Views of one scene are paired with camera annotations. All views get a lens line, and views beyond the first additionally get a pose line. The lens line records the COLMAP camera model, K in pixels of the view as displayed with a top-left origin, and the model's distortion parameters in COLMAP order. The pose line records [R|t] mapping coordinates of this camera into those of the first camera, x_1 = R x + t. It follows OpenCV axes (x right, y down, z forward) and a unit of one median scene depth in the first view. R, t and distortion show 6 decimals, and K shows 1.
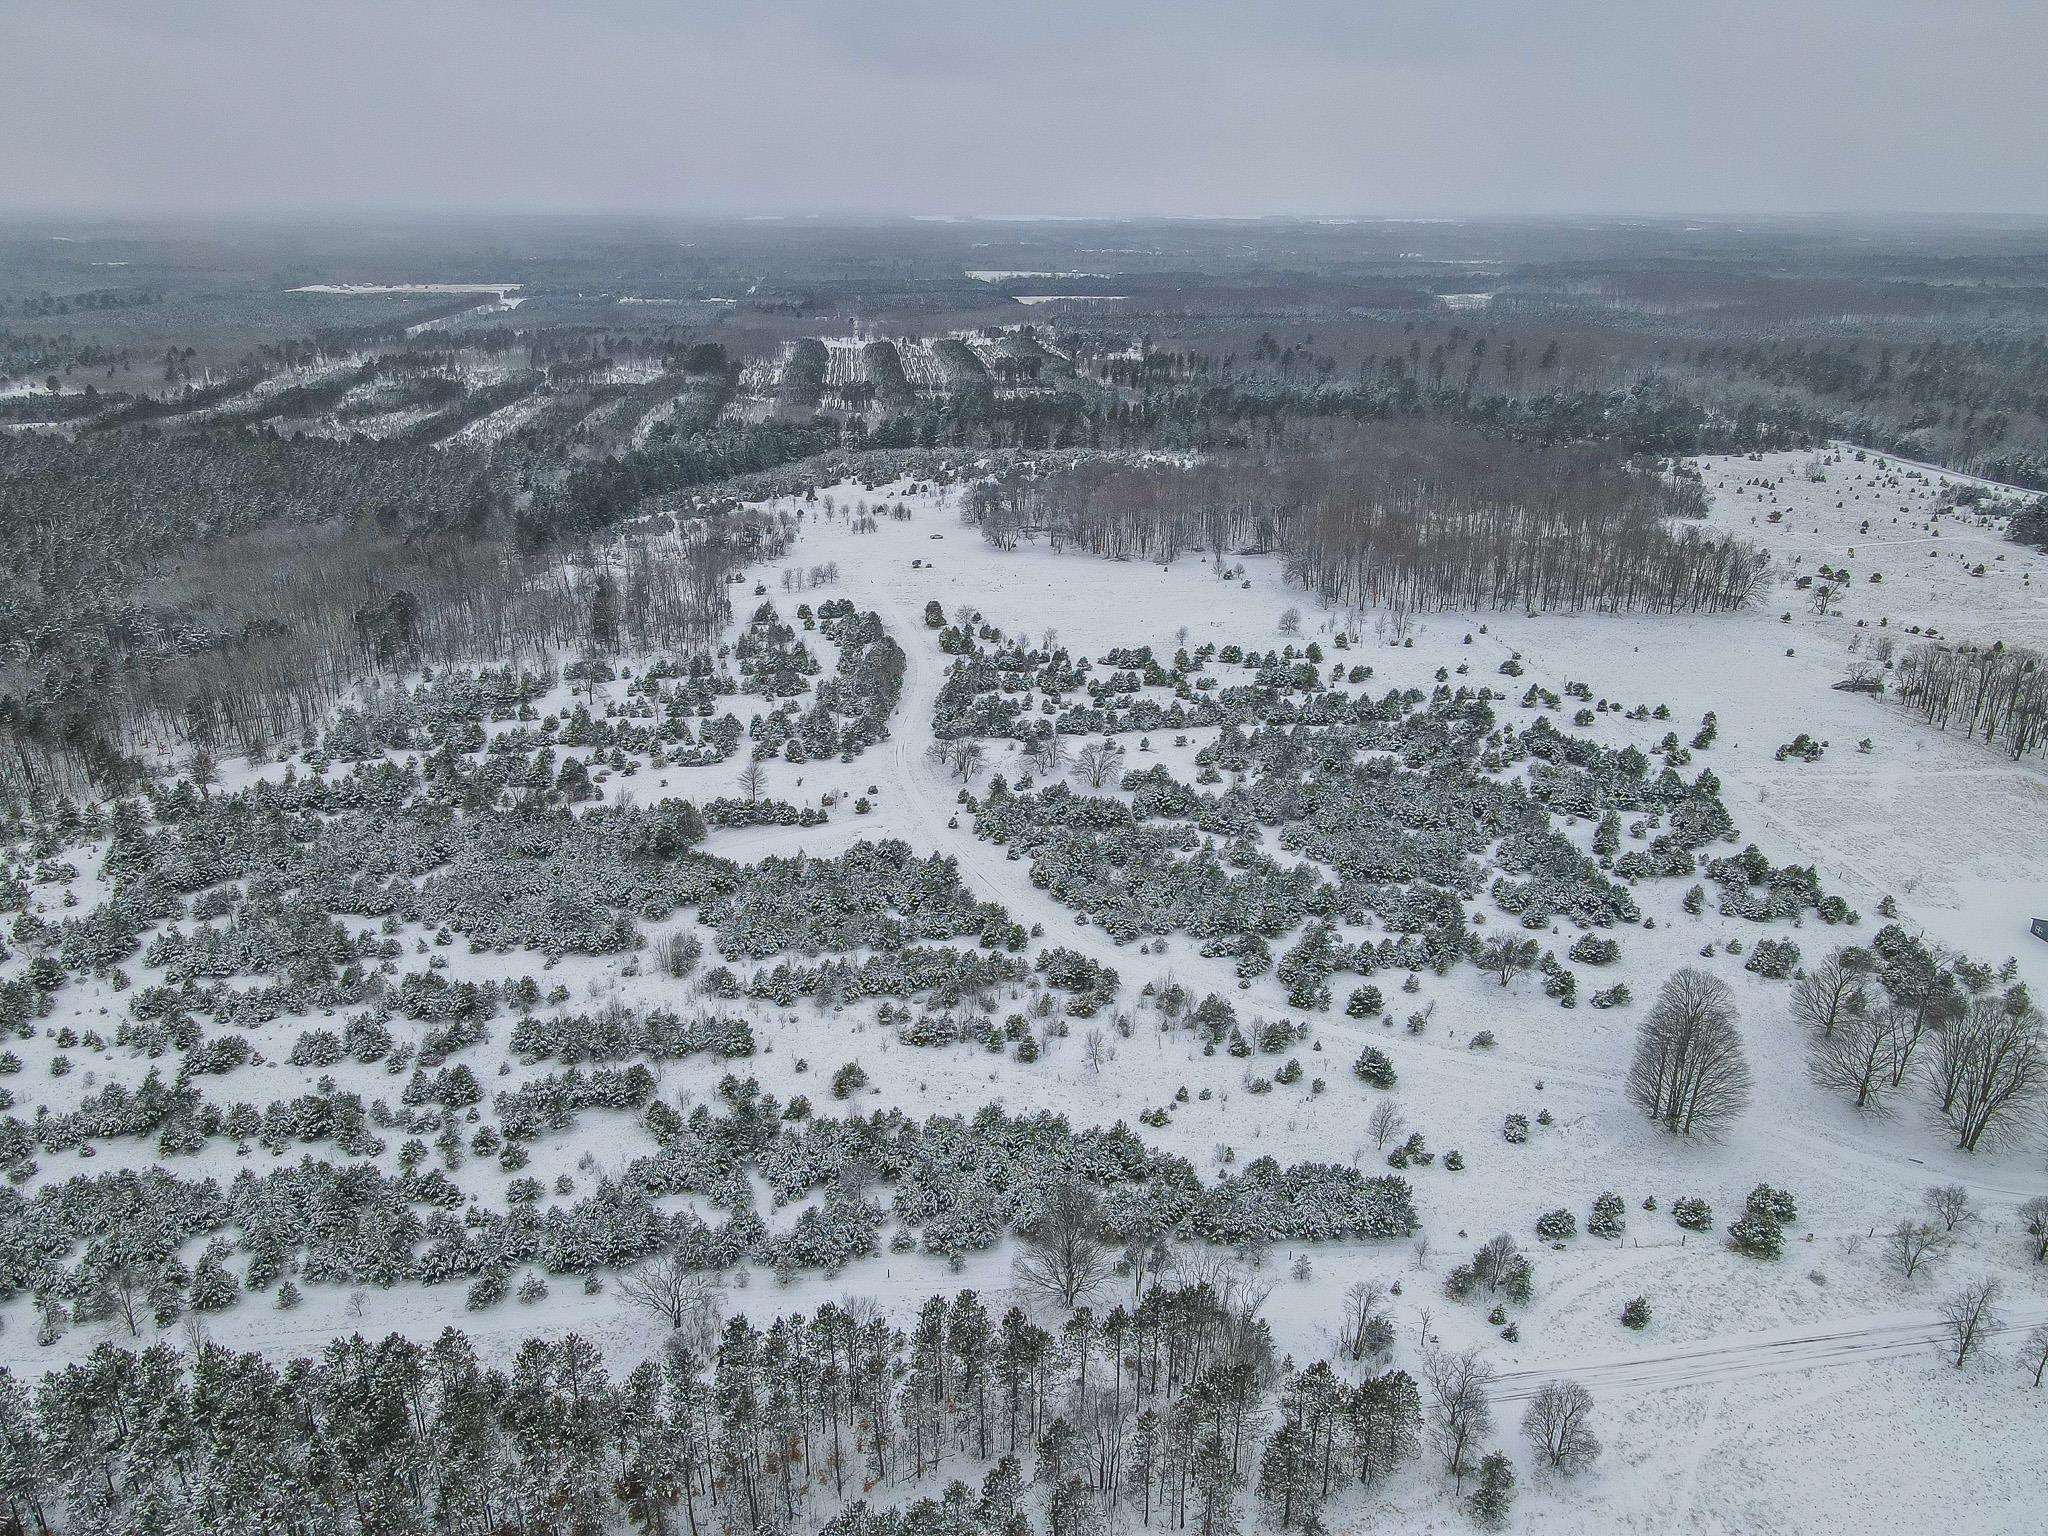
lens RADIAL K [[1493.6, 0, 1010.0], [0, 1493.6, 766.6], [0, 0, 1]] dist [0.005527, 0.028899]
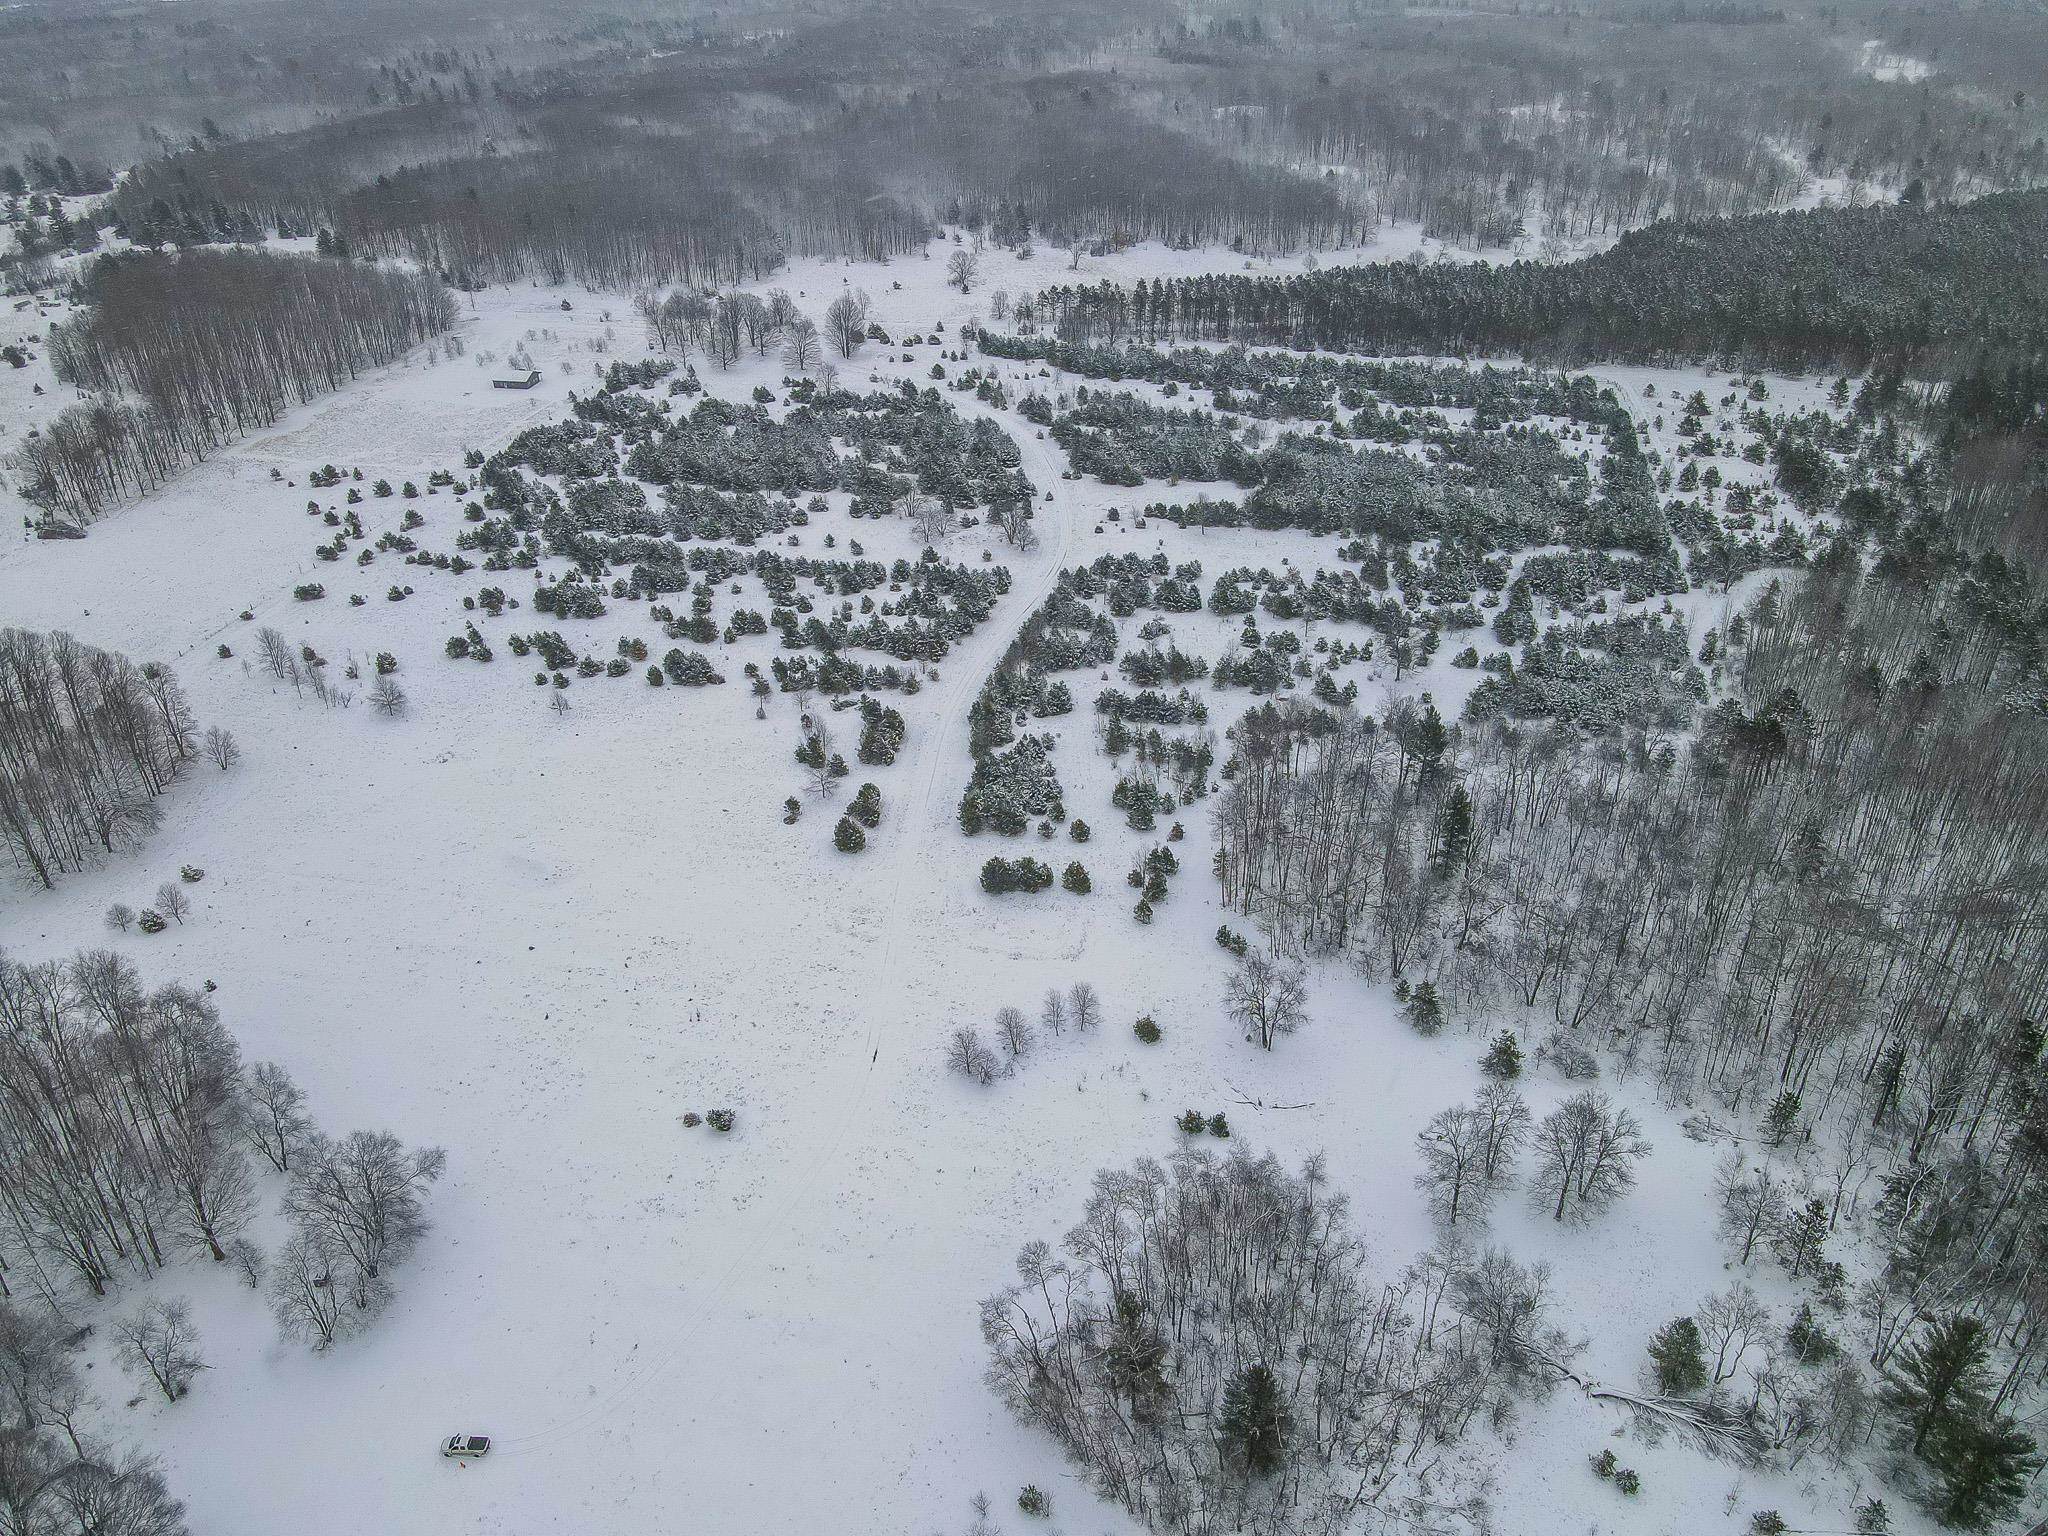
lens RADIAL K [[1493.6, 0, 1010.0], [0, 1493.6, 766.6], [0, 0, 1]] dist [0.005527, 0.028899]
pose [[-0.954984, -0.134164, 0.264587, -0.249395], [0.124763, 0.627542, 0.768521, -0.536216], [-0.269147, 0.766936, -0.582554, 1.289169]]
